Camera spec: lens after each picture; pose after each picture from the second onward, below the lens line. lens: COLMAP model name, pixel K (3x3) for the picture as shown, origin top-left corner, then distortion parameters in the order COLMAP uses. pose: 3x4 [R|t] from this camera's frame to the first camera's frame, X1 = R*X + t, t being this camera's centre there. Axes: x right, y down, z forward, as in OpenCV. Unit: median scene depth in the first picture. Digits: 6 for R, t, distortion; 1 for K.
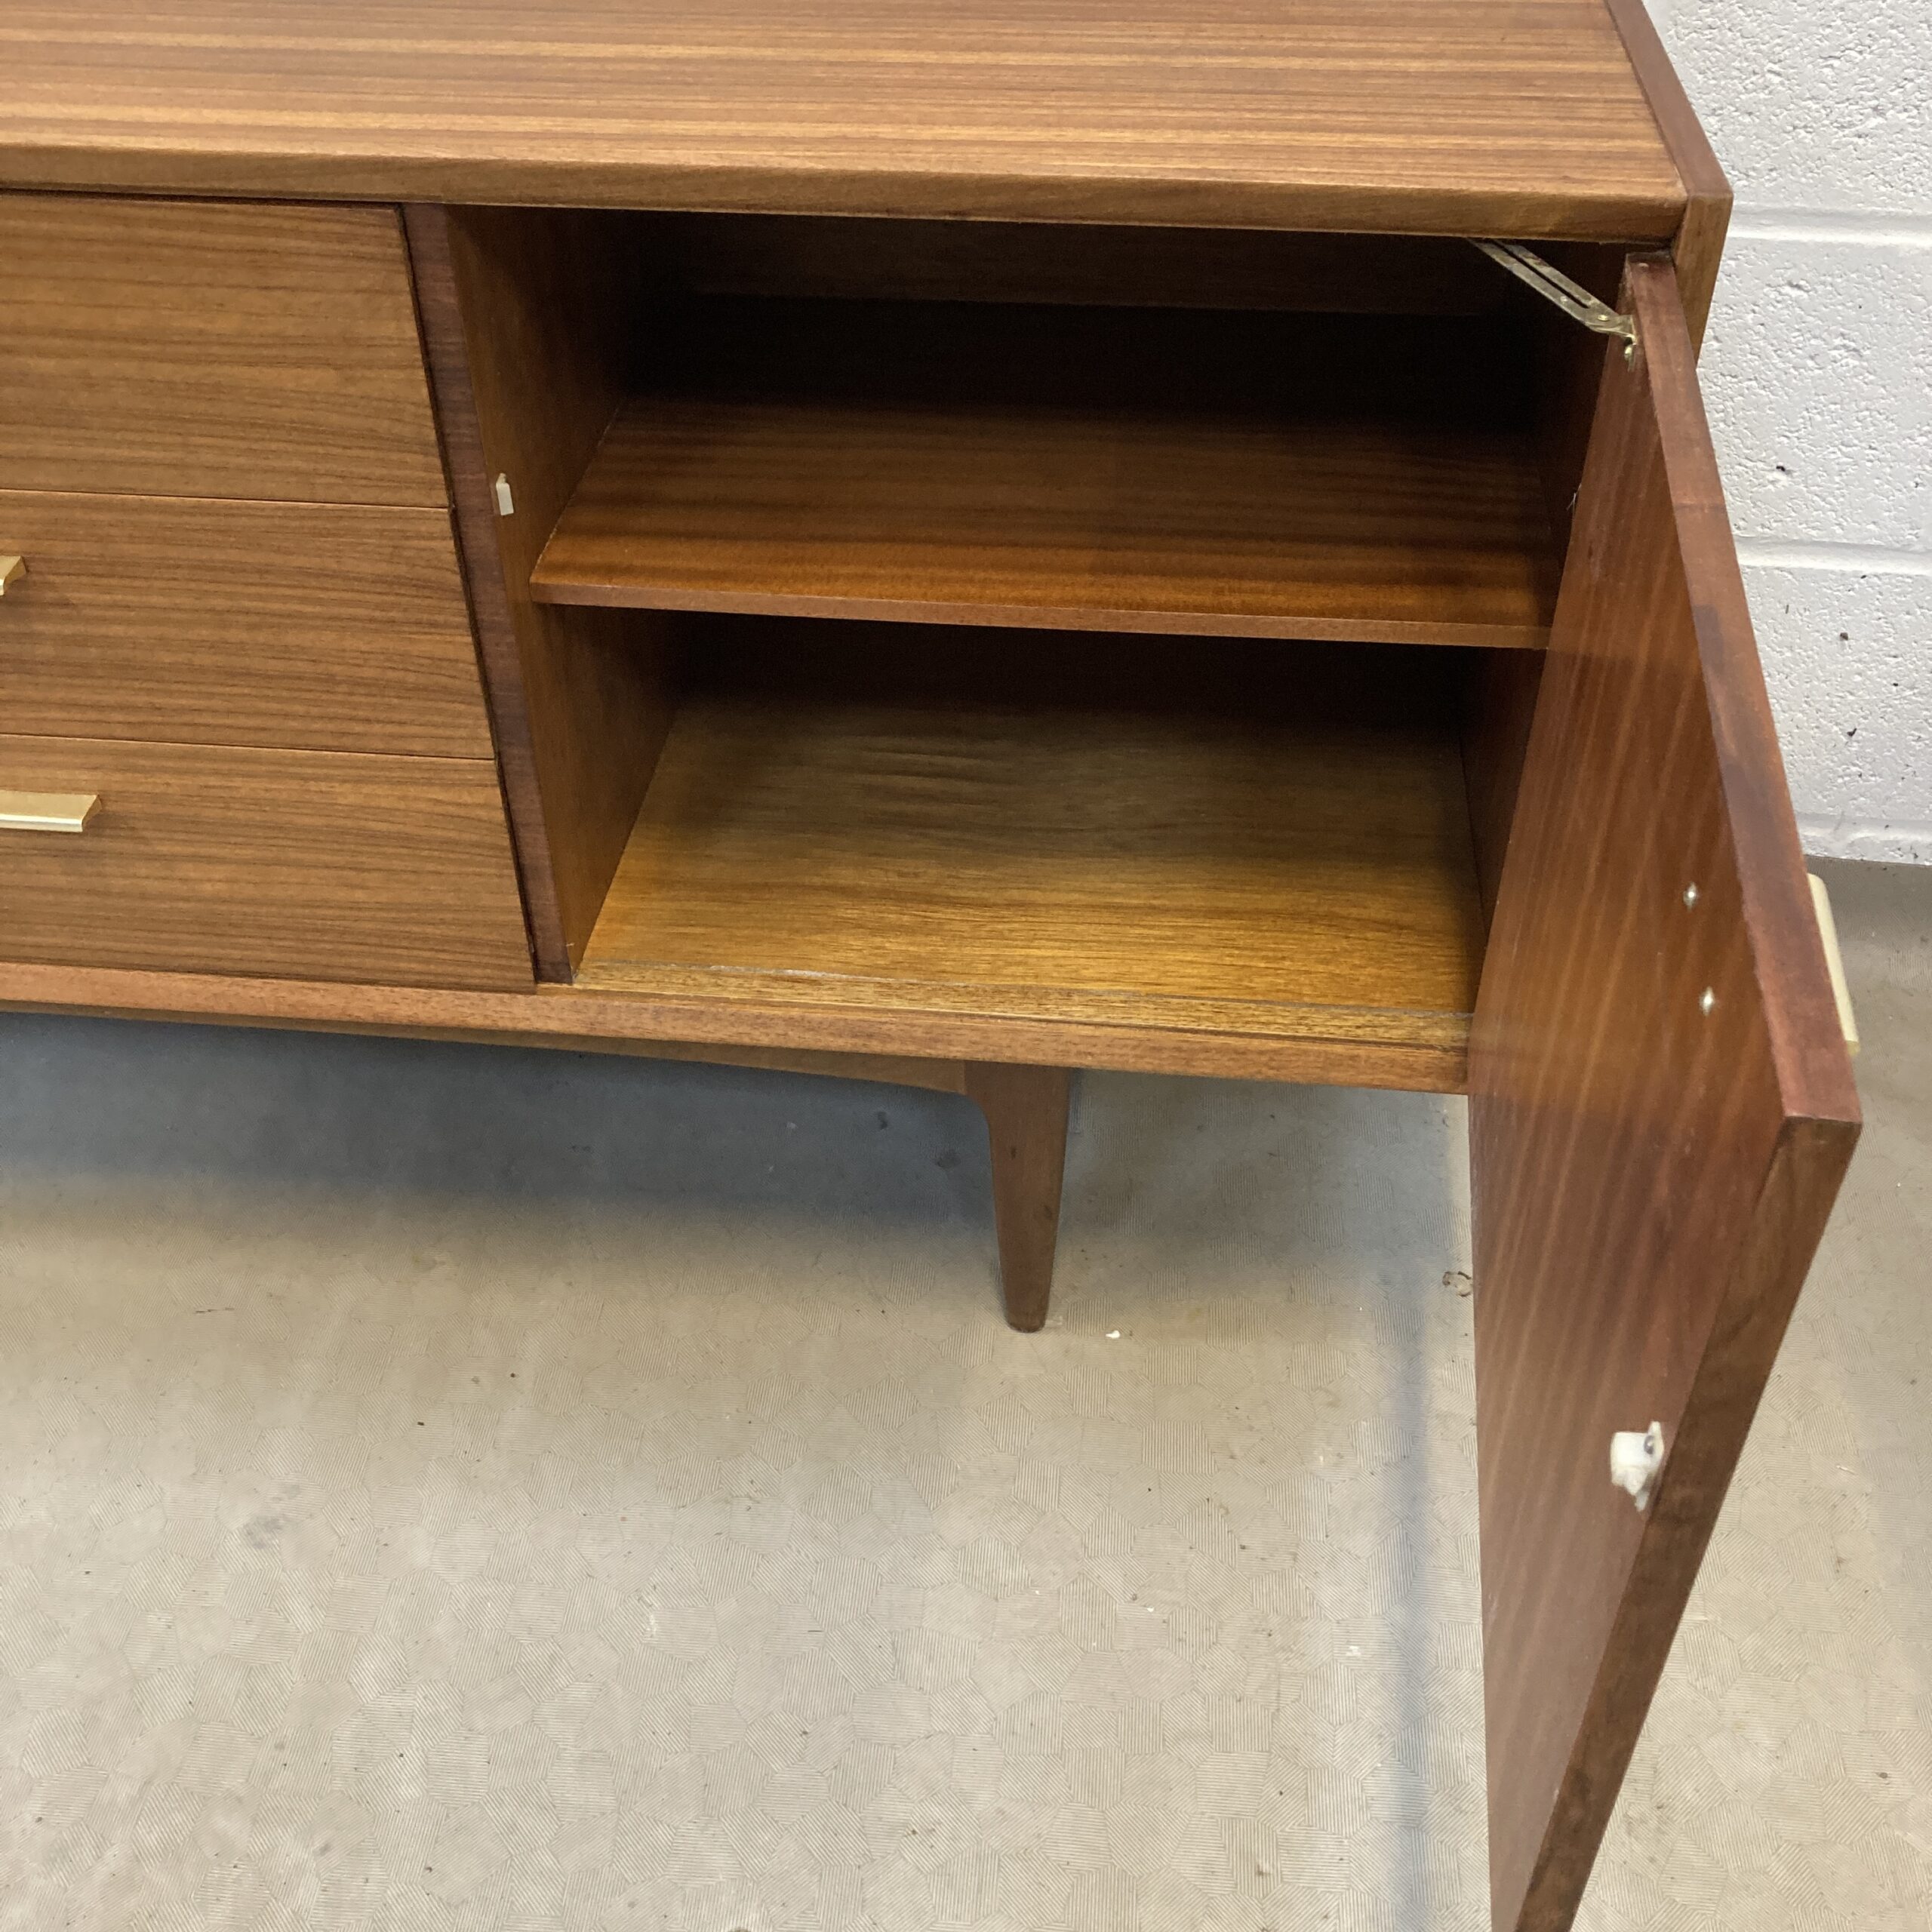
lens RADIAL K [[2117.8, 0, 980.8], [0, 2117.8, 958.0], [0, 0, 1]] dist [0.009698, 0.000870]
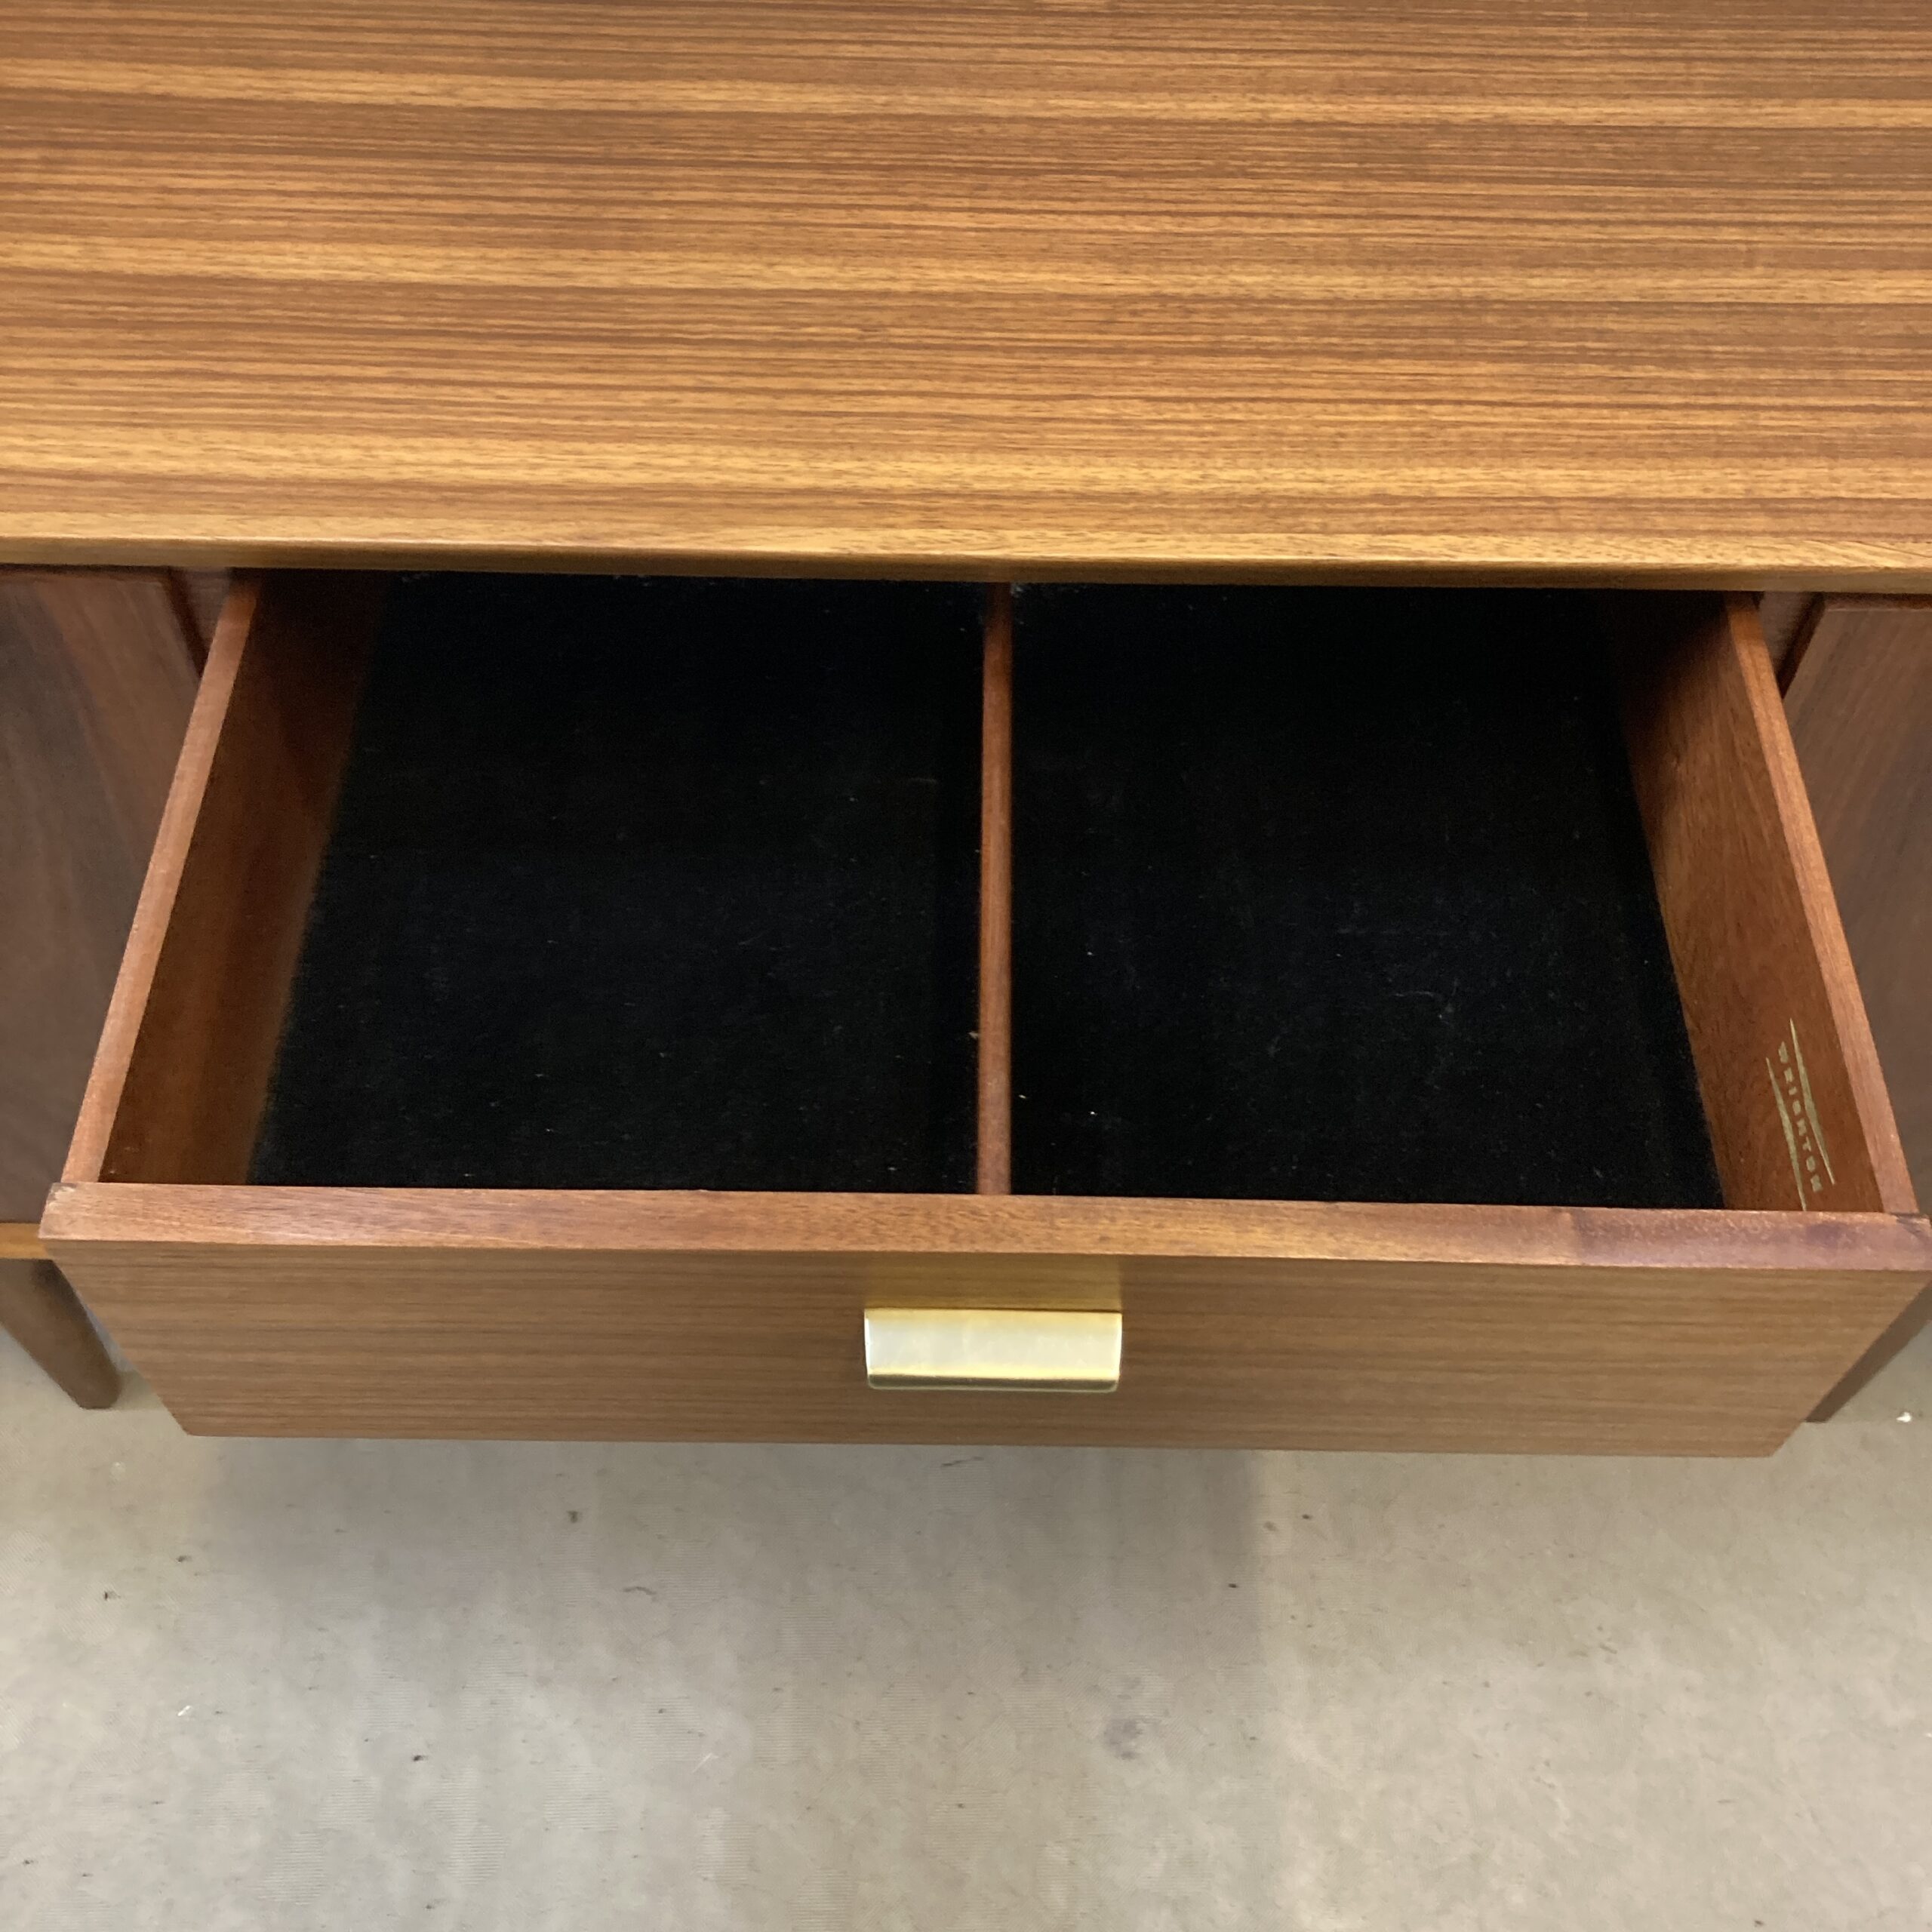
lens RADIAL K [[2121.1, 0, 1010.8], [0, 2121.1, 962.9], [0, 0, 1]] dist [0.008430, 0.018692]
pose [[0.993630, -0.067667, 0.090111, -0.496295], [0.043095, 0.967034, 0.250976, -0.339141], [-0.104123, -0.245494, 0.963790, 0.185881]]
